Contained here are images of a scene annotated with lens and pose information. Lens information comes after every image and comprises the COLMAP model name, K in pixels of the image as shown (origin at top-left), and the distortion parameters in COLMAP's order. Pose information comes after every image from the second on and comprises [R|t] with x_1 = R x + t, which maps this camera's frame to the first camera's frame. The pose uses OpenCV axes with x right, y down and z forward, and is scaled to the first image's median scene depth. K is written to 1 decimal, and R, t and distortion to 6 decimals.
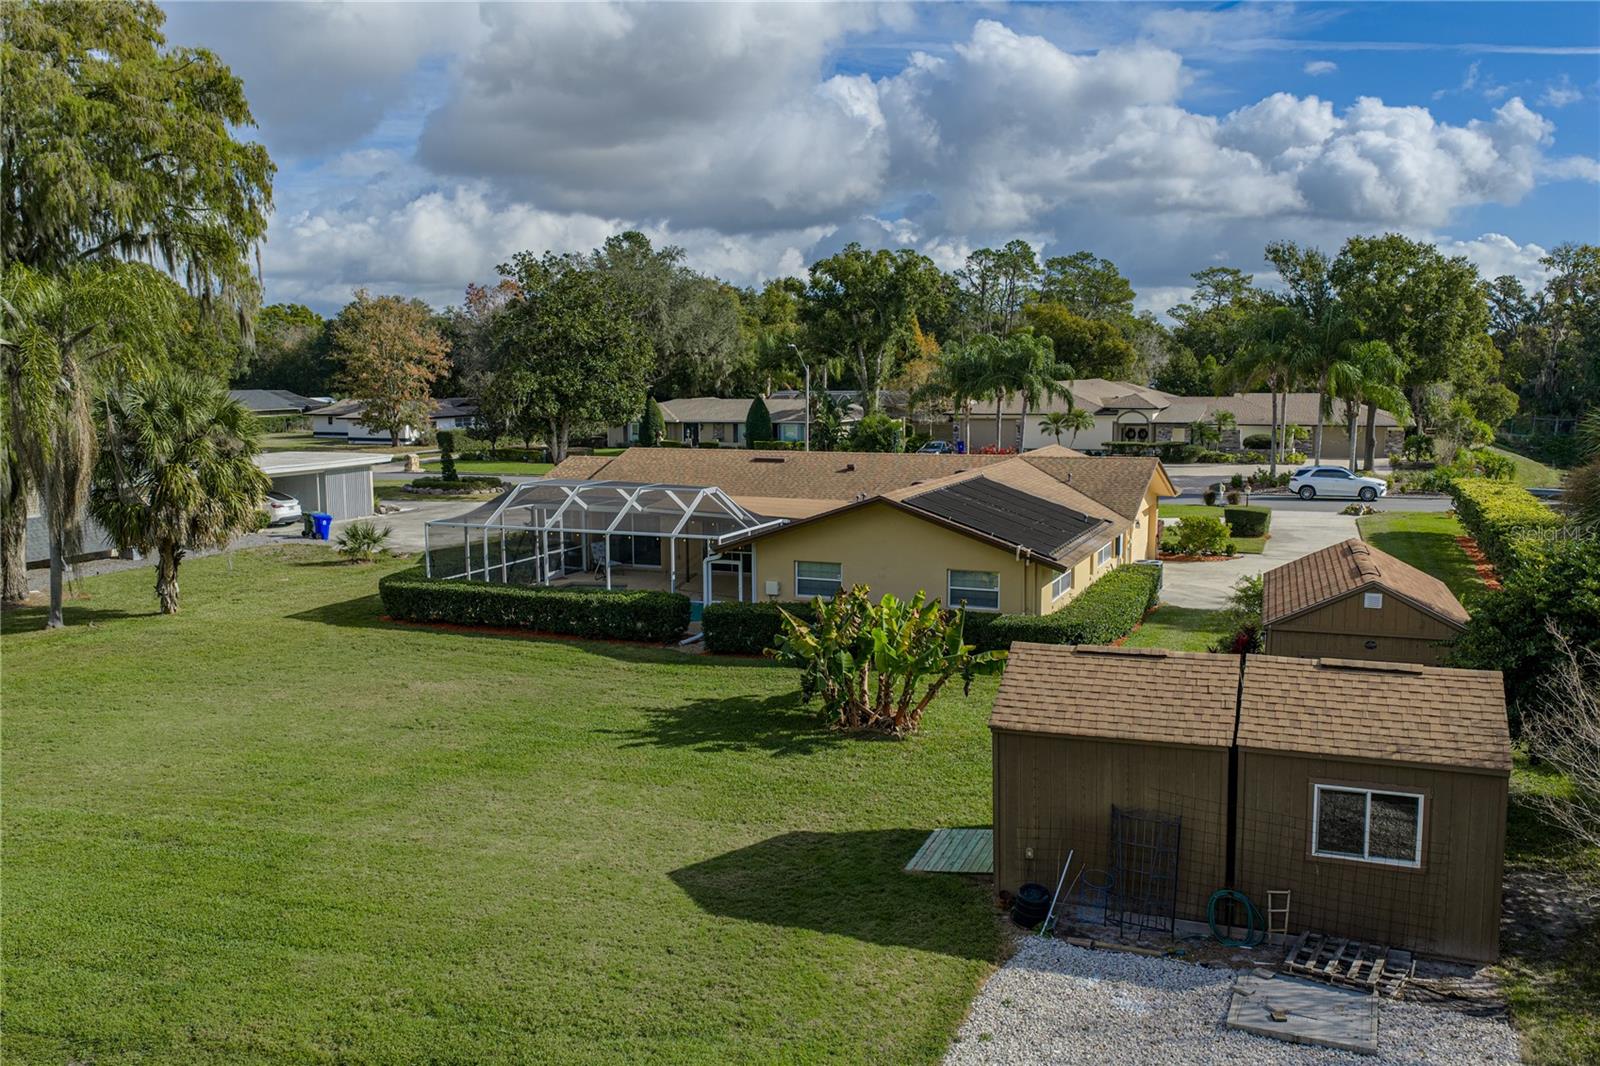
lens RADIAL K [[1327.5, 0, 800.0], [0, 1327.5, 533.0], [0, 0, 1]] dist [0.016232, -0.043899]
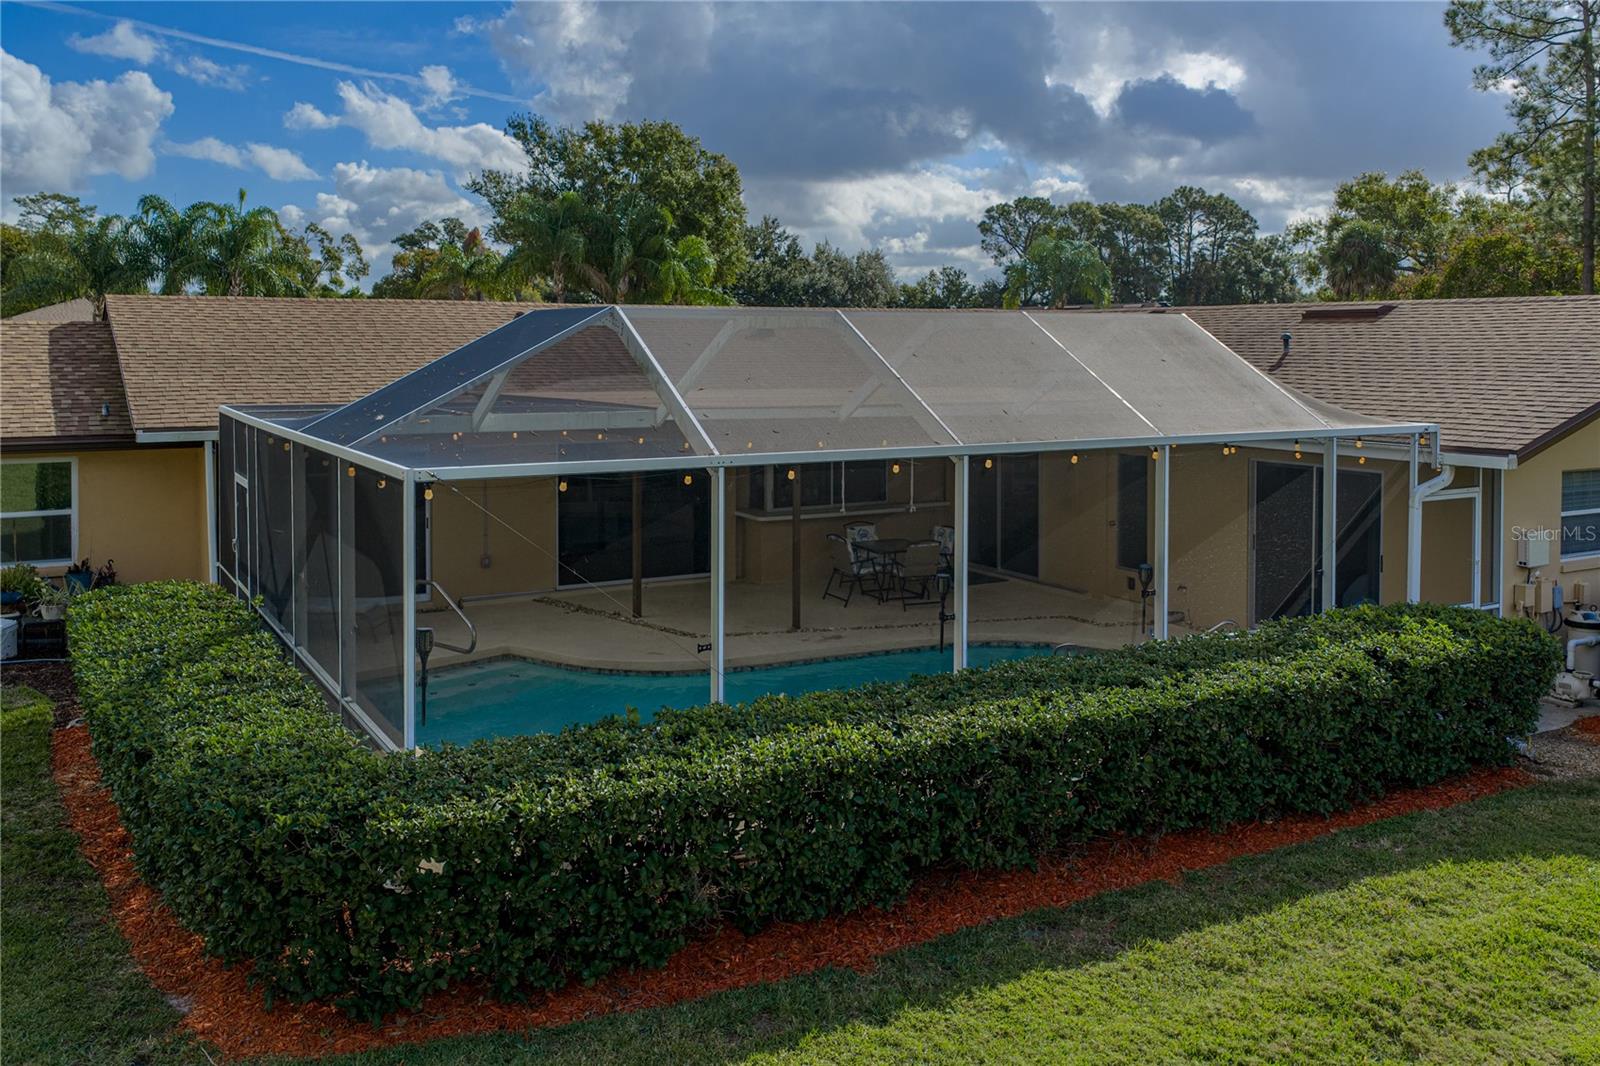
lens RADIAL K [[1372.2, 0, 793.5], [0, 1372.2, 382.4], [0, 0, 1]] dist [-0.001342, 0.003275]
pose [[0.610742, -0.015594, 0.791676, -0.118003], [0.093439, 0.994240, -0.052500, -0.000727], [-0.786297, 0.106037, 0.608682, 0.261215]]
